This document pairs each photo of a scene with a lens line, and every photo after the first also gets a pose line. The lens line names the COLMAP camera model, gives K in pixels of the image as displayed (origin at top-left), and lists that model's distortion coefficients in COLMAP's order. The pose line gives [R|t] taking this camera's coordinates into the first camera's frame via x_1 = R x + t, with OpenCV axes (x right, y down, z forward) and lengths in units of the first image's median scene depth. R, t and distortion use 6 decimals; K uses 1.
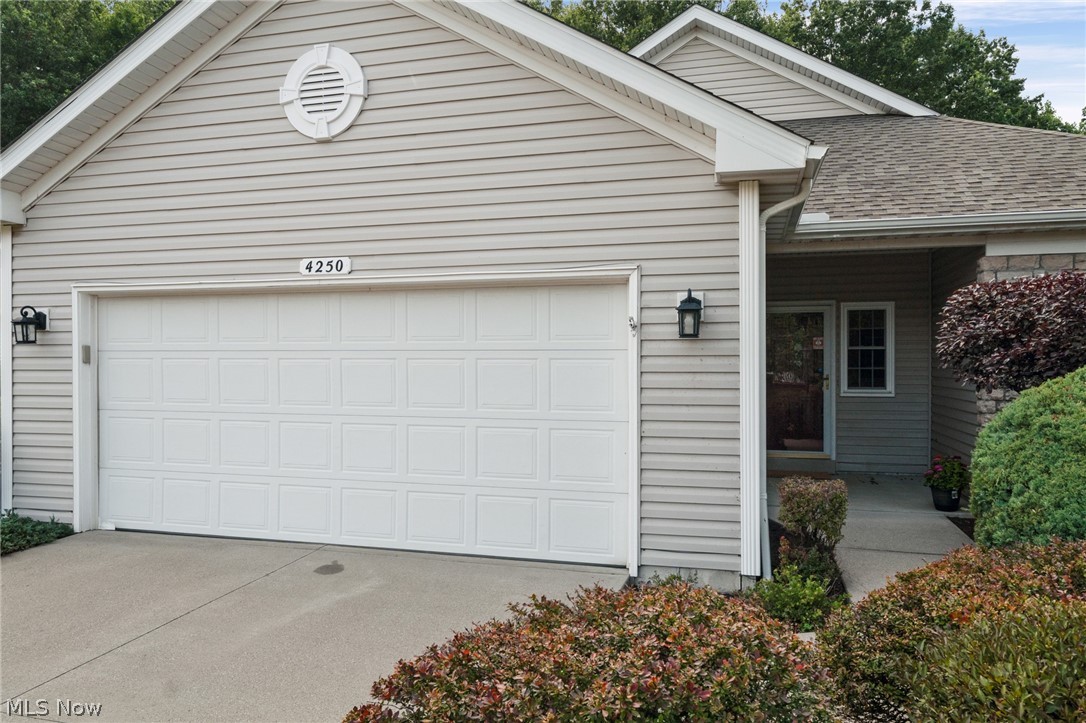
lens RADIAL K [[737.5, 0, 541.7], [0, 737.5, 360.2], [0, 0, 1]] dist [-0.005650, -0.001340]
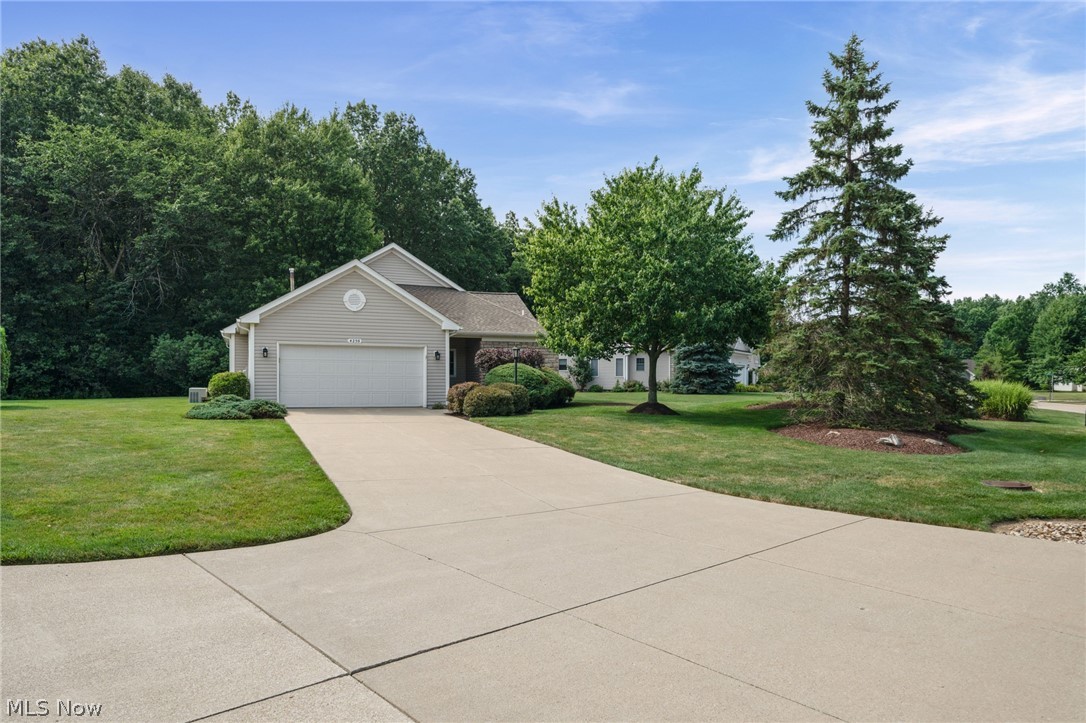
lens RADIAL K [[722.3, 0, 542.9], [0, 722.3, 364.3], [0, 0, 1]] dist [0.000838, 0.000175]
pose [[0.779077, 0.015064, 0.626748, -2.062175], [-0.005533, 0.999838, -0.017154, 0.072292], [-0.626904, 0.009896, 0.779034, -2.933497]]
